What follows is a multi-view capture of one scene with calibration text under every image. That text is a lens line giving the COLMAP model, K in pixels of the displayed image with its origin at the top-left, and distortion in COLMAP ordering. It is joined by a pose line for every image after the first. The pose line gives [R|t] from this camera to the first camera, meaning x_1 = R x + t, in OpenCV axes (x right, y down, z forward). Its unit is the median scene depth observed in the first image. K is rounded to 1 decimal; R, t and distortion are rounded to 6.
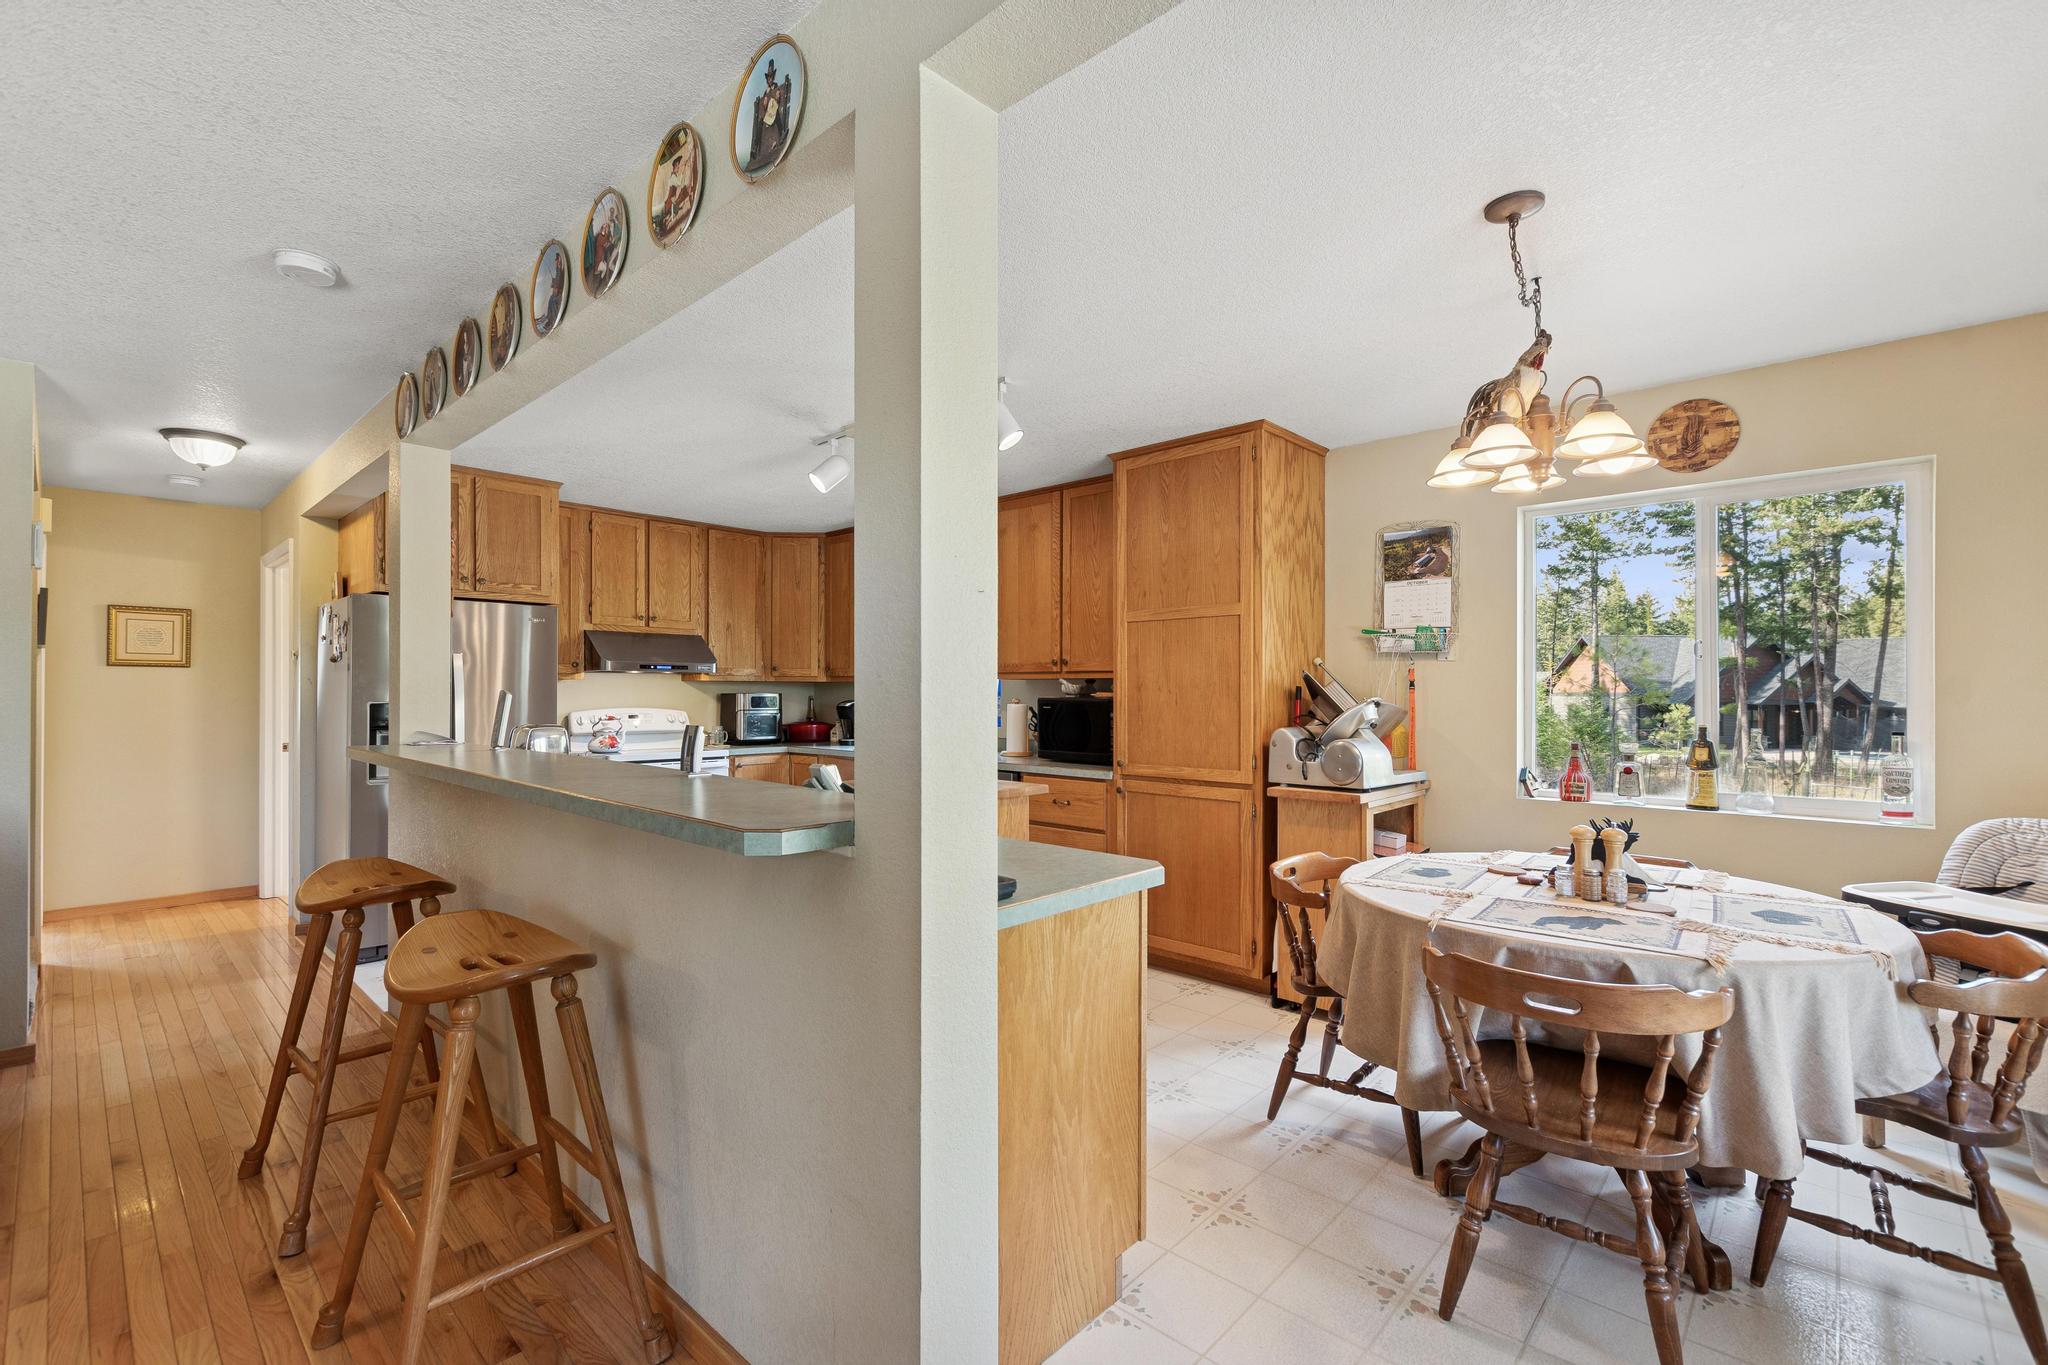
lens RADIAL K [[837.0, 0, 1050.2], [0, 837.0, 686.4], [0, 0, 1]] dist [-0.000435, 0.000129]
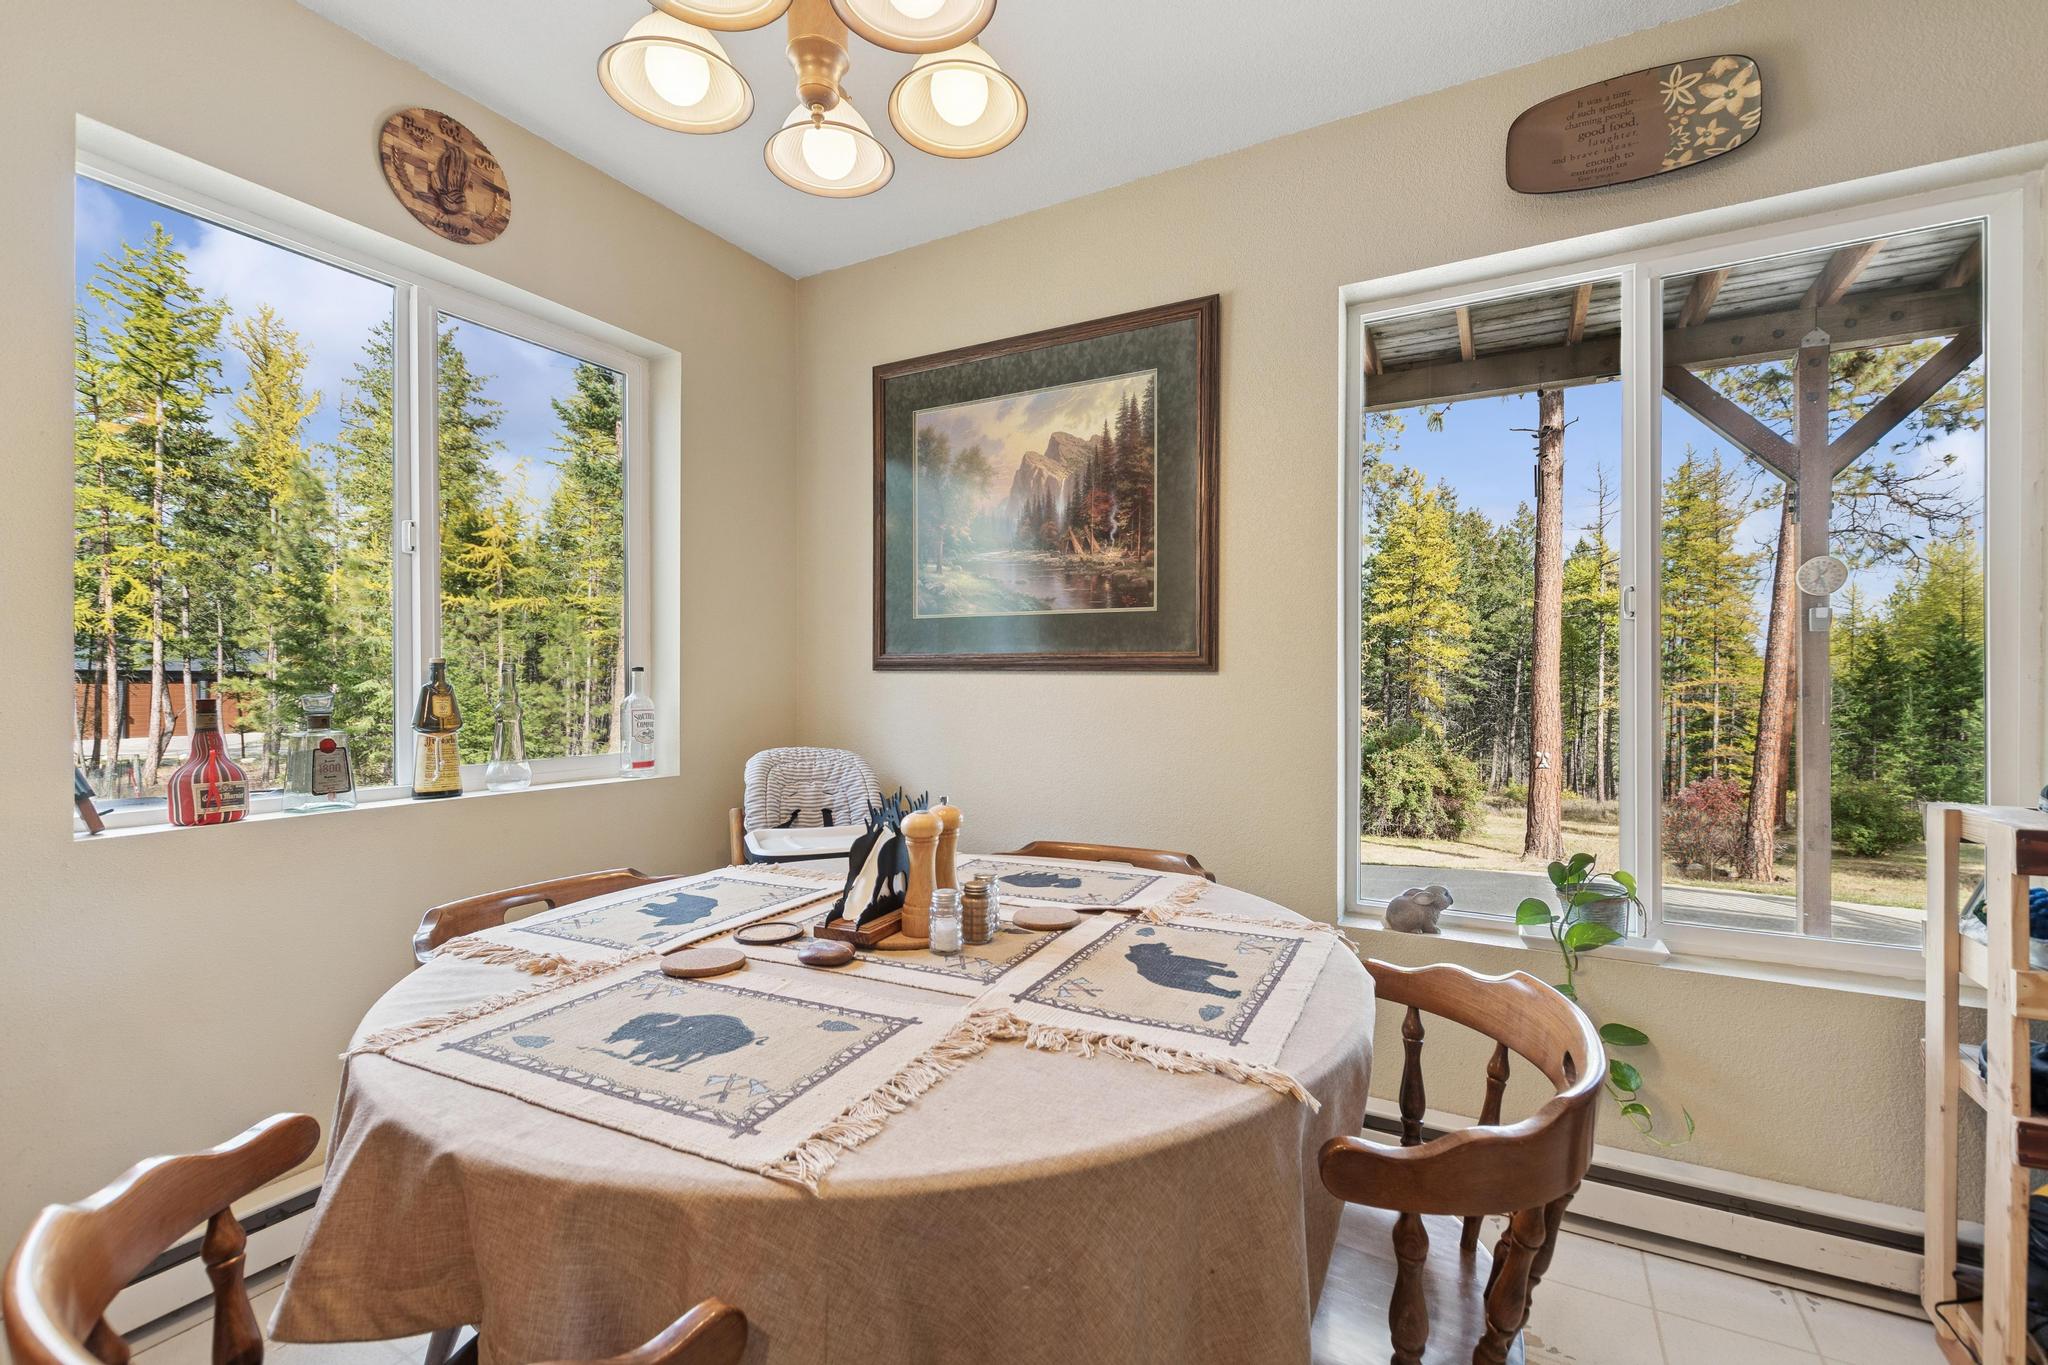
lens RADIAL K [[885.8, 0, 1026.6], [0, 885.8, 681.0], [0, 0, 1]] dist [0.007948, -0.002401]
pose [[-0.213152, 0.001021, 0.977019, 0.035447], [-0.009148, 0.999954, -0.003040, 0.039913], [-0.976976, -0.009586, -0.213132, 0.477656]]
